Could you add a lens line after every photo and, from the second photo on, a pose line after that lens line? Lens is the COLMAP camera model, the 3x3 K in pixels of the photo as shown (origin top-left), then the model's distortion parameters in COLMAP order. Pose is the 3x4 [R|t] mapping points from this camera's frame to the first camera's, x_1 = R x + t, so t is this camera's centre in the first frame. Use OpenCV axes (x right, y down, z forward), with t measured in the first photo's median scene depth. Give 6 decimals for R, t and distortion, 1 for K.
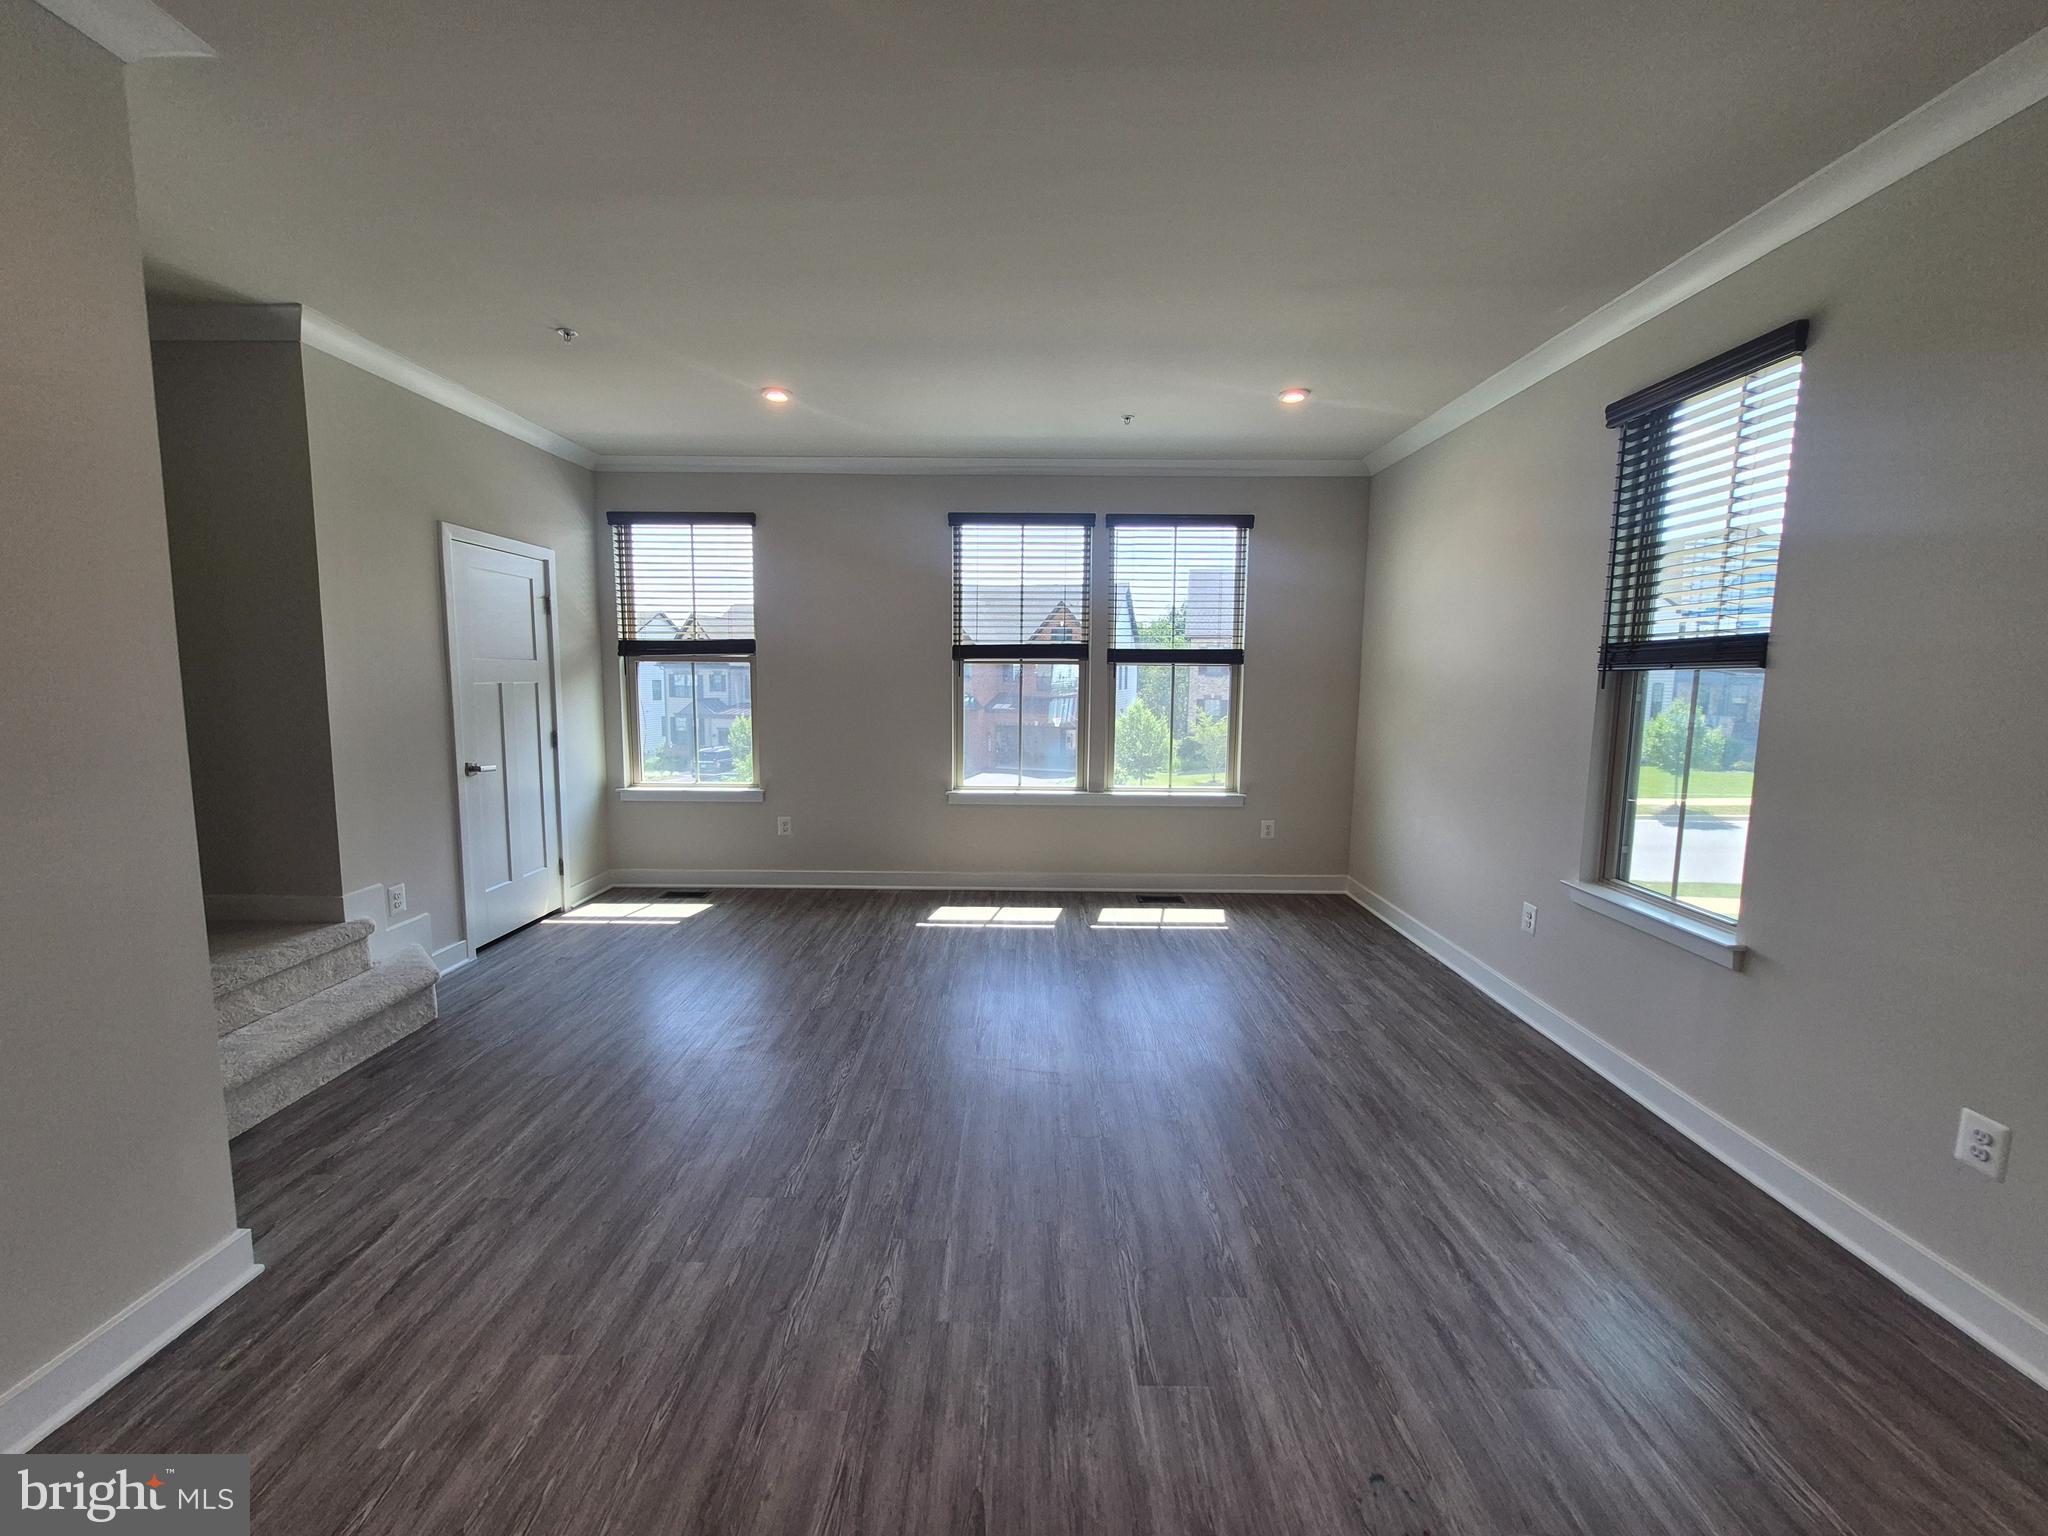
lens RADIAL K [[802.0, 0, 1011.0], [0, 802.0, 765.7], [0, 0, 1]] dist [-0.001558, -0.000425]
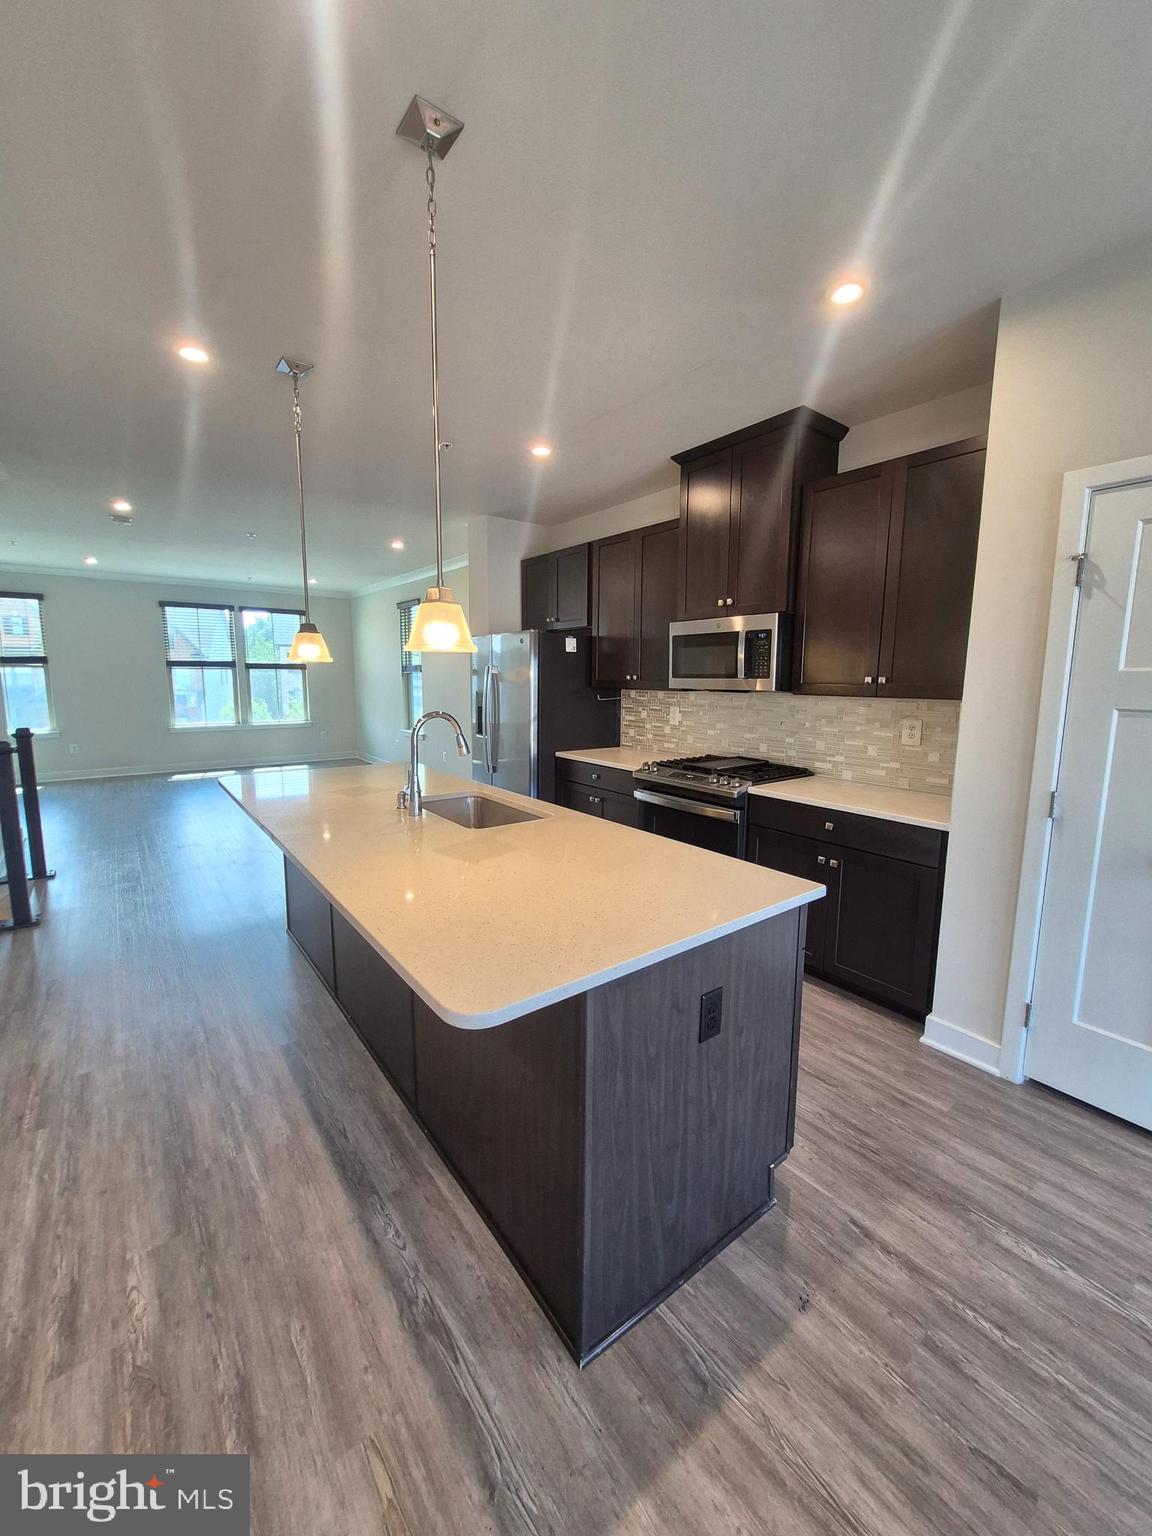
lens RADIAL K [[601.5, 0, 583.2], [0, 601.5, 761.5], [0, 0, 1]] dist [-0.001558, -0.000425]
pose [[0.777978, -0.093564, 0.621285, -0.339484], [0.071960, 0.995612, 0.059828, 0.160375], [-0.624157, -0.001837, 0.781297, -1.476110]]
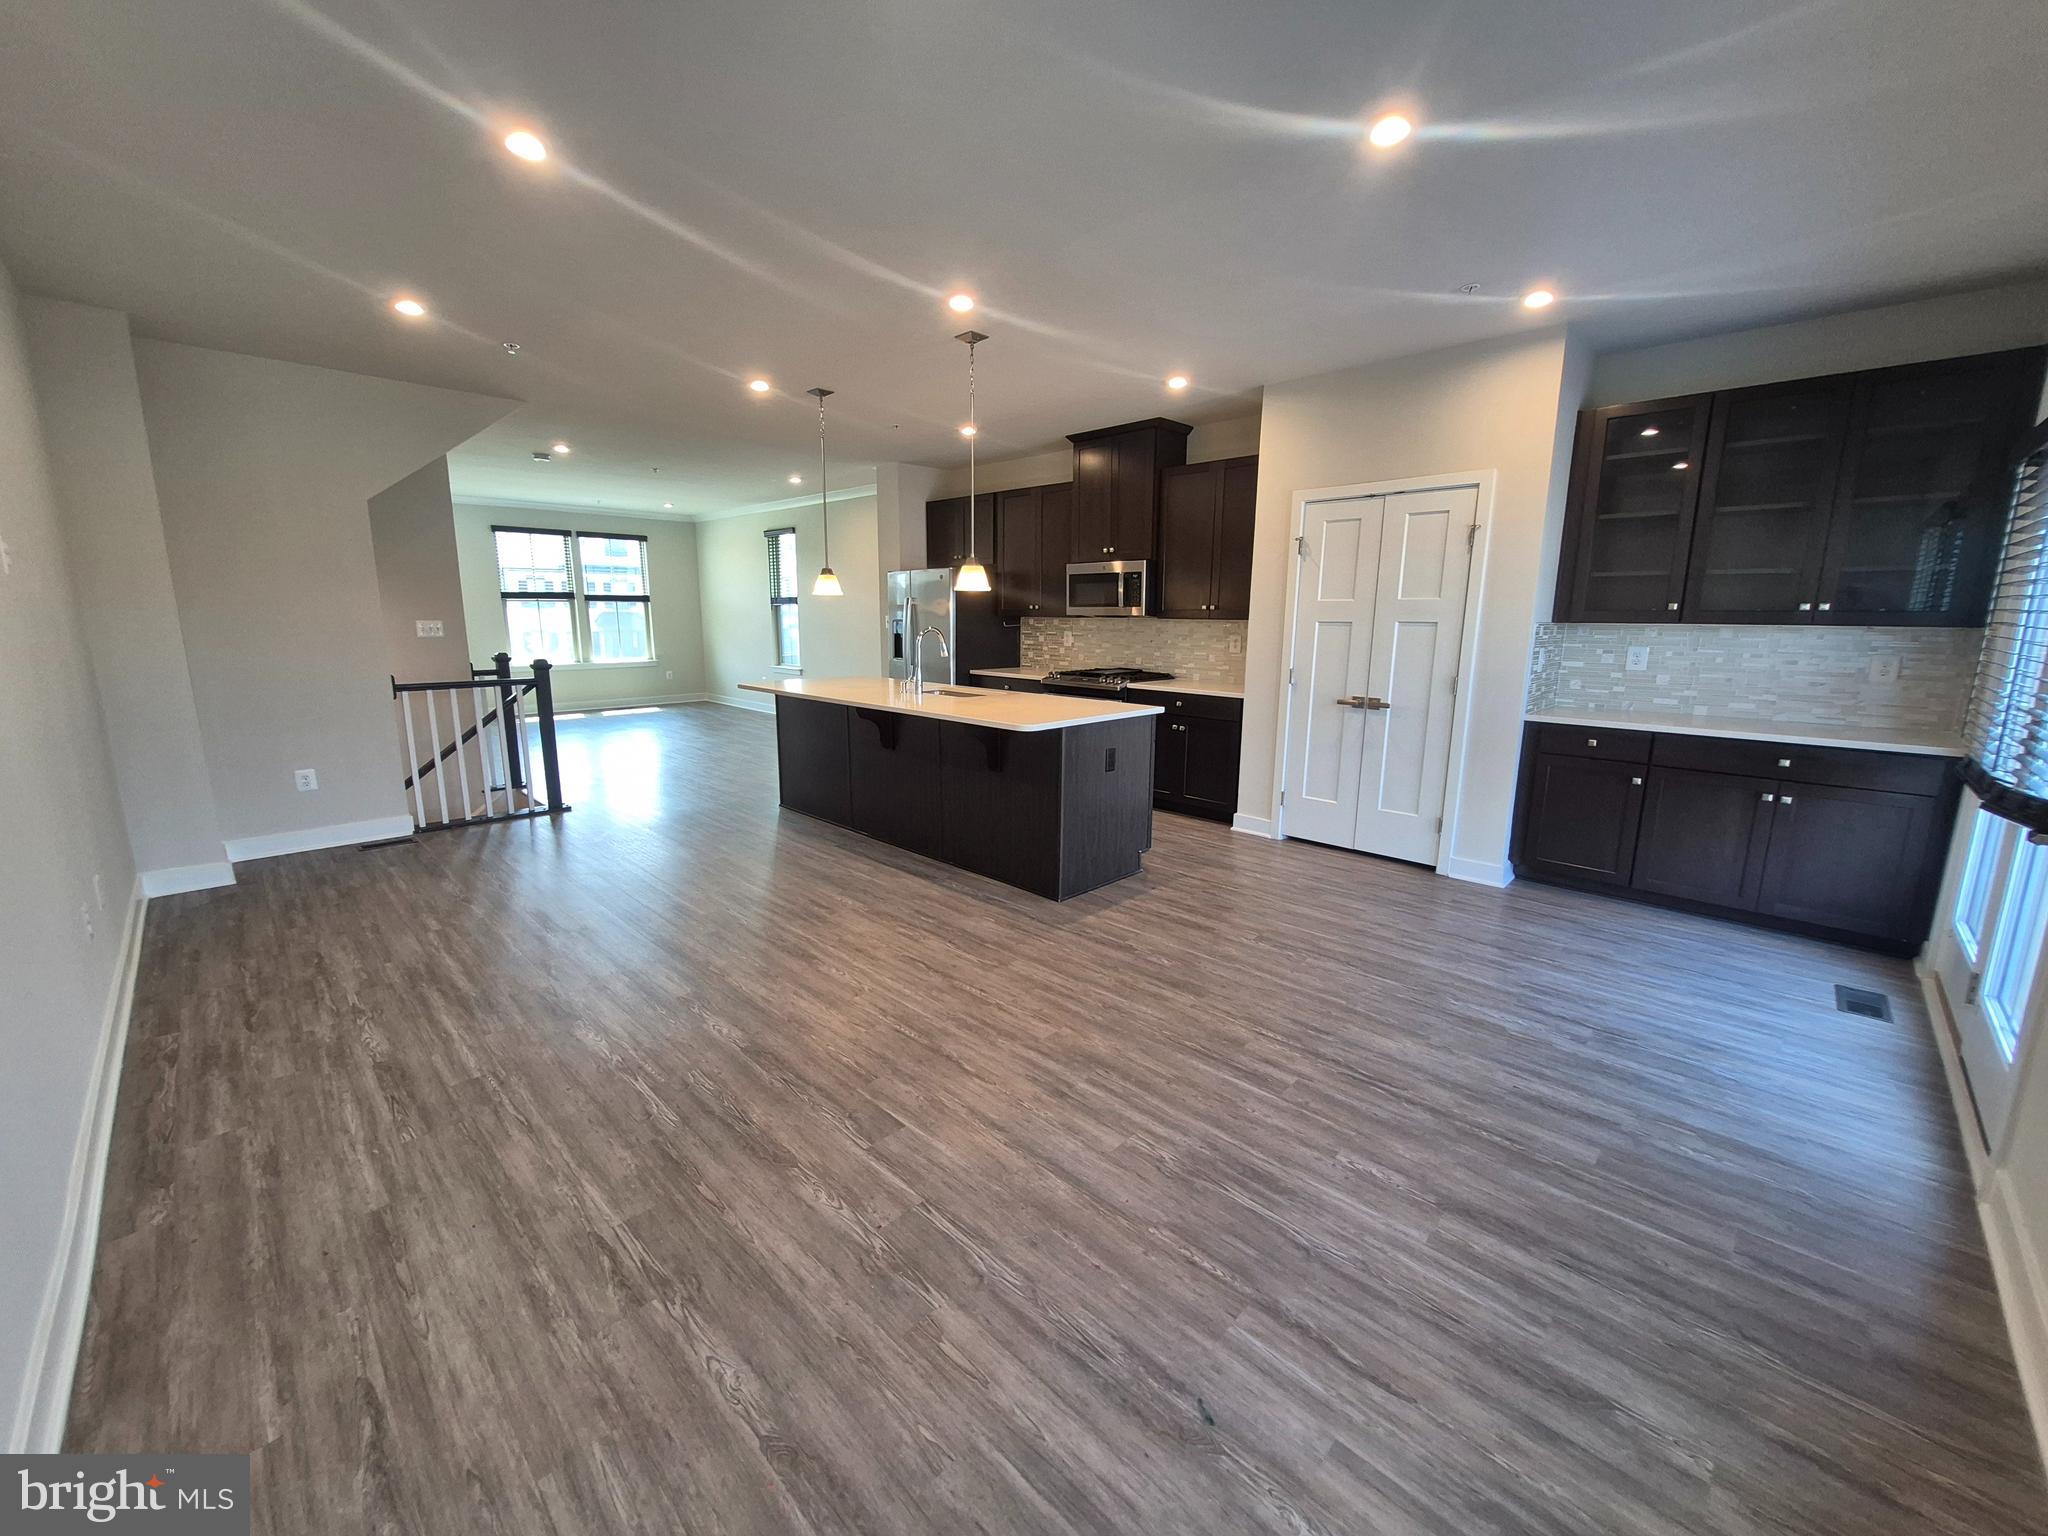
lens RADIAL K [[802.0, 0, 1016.4], [0, 802.0, 765.3], [0, 0, 1]] dist [-0.001558, -0.000425]
pose [[0.690647, -0.144291, 0.708652, -0.967153], [0.084628, 0.989287, 0.118954, 0.216693], [-0.718224, -0.022184, 0.695459, -1.933397]]
